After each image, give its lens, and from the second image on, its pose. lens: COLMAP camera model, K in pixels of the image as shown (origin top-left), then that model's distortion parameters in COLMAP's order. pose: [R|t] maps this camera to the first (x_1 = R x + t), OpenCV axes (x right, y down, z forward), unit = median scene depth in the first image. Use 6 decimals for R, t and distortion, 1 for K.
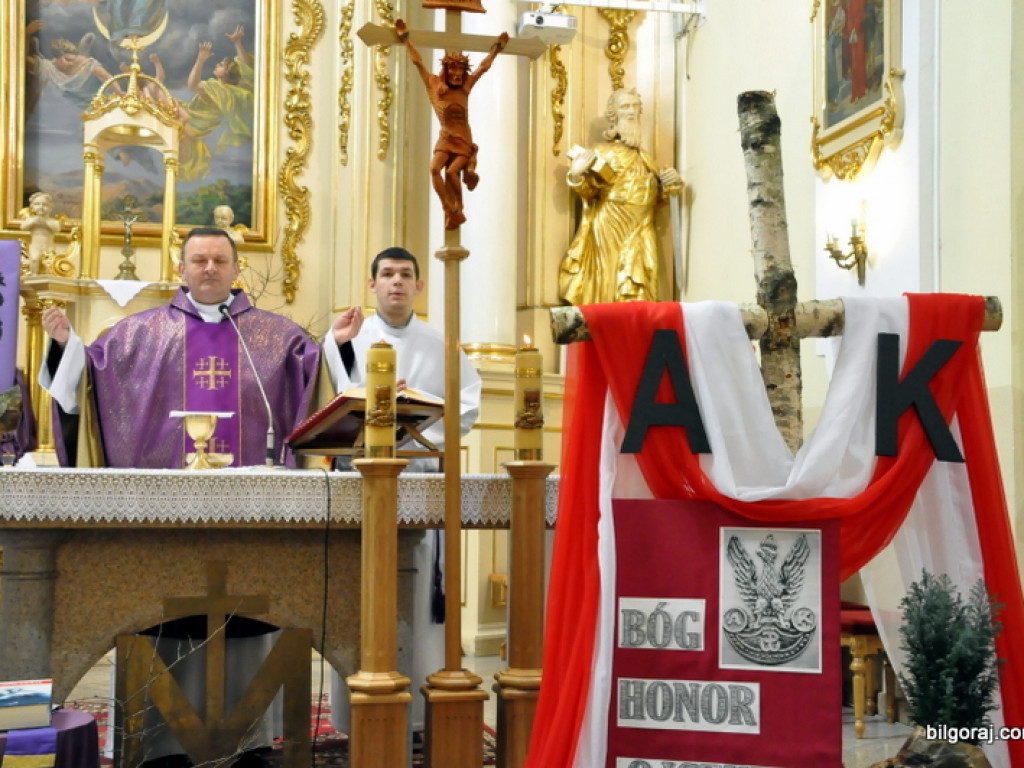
lens RADIAL K [[1290.4, 0, 509.3], [0, 1290.4, 394.8], [0, 0, 1]] dist [0.002111, 0.316259]
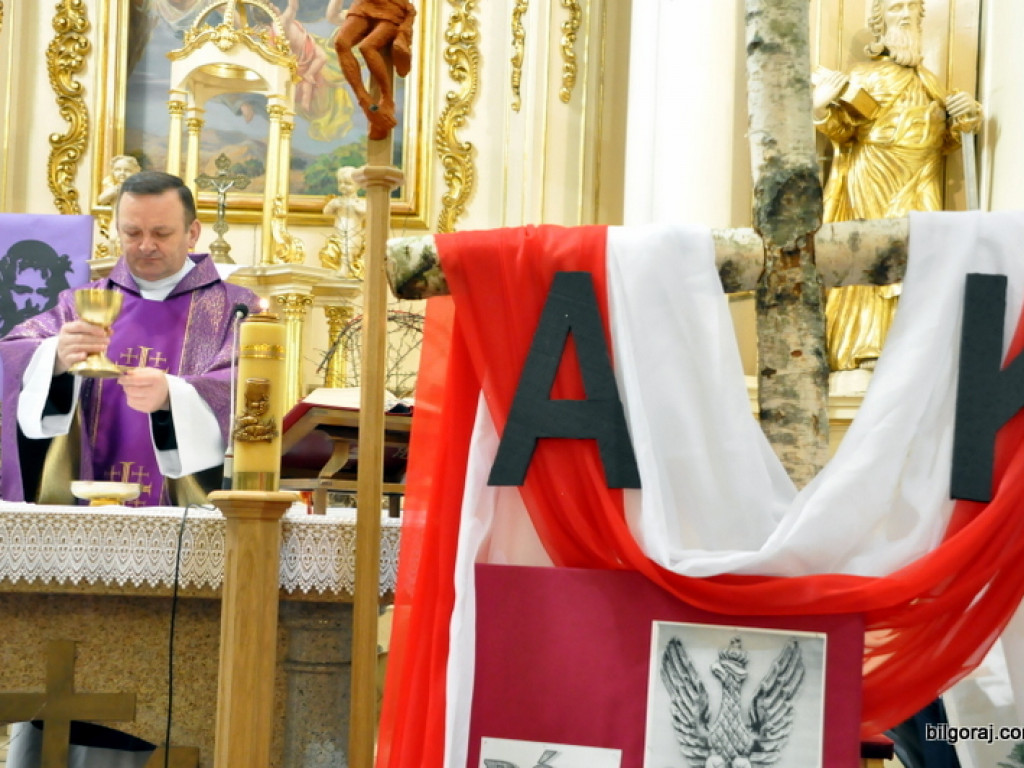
lens RADIAL K [[1577.6, 0, 510.6], [0, 1577.6, 395.6], [0, 0, 1]] dist [0.136079, 0.140718]
pose [[0.972525, 0.006231, -0.232716, 0.094797], [-0.010981, 0.999757, -0.019120, 0.006733], [0.232540, 0.021150, 0.972357, 0.113808]]
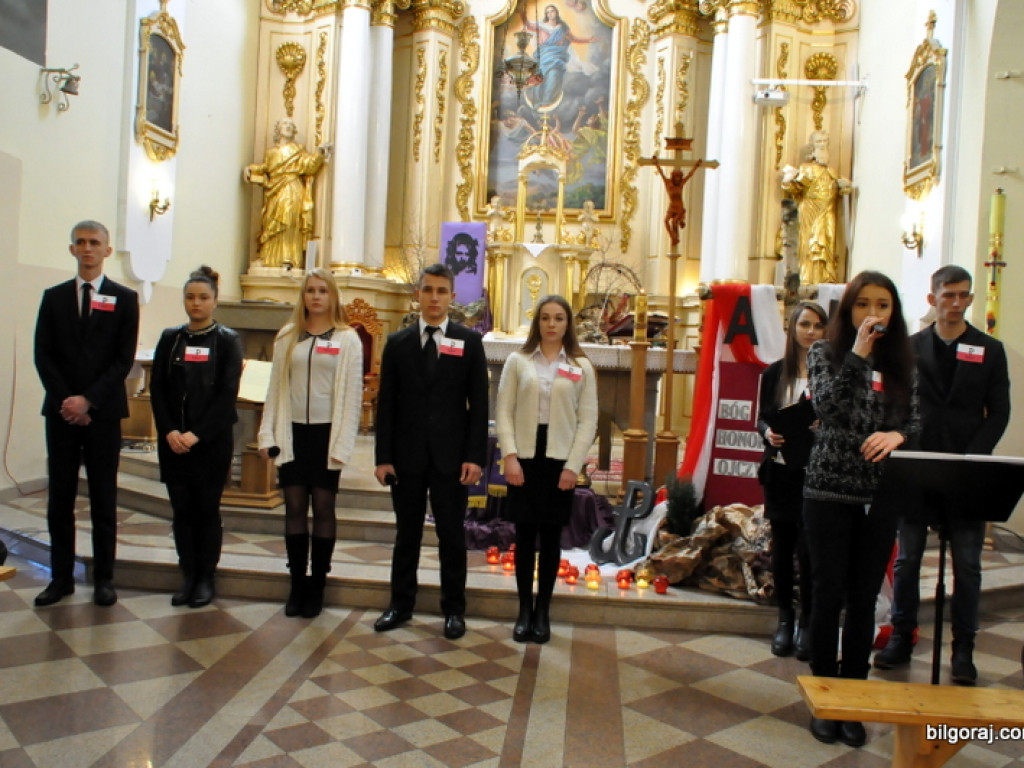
lens RADIAL K [[944.6, 0, 512.0], [0, 944.6, 384.0], [0, 0, 1]] dist [-0.109980, 0.014500]
pose [[0.952464, 0.048922, -0.300697, 0.092147], [-0.019376, 0.994752, 0.100467, -0.020020], [0.304034, -0.089865, 0.948413, -0.333454]]
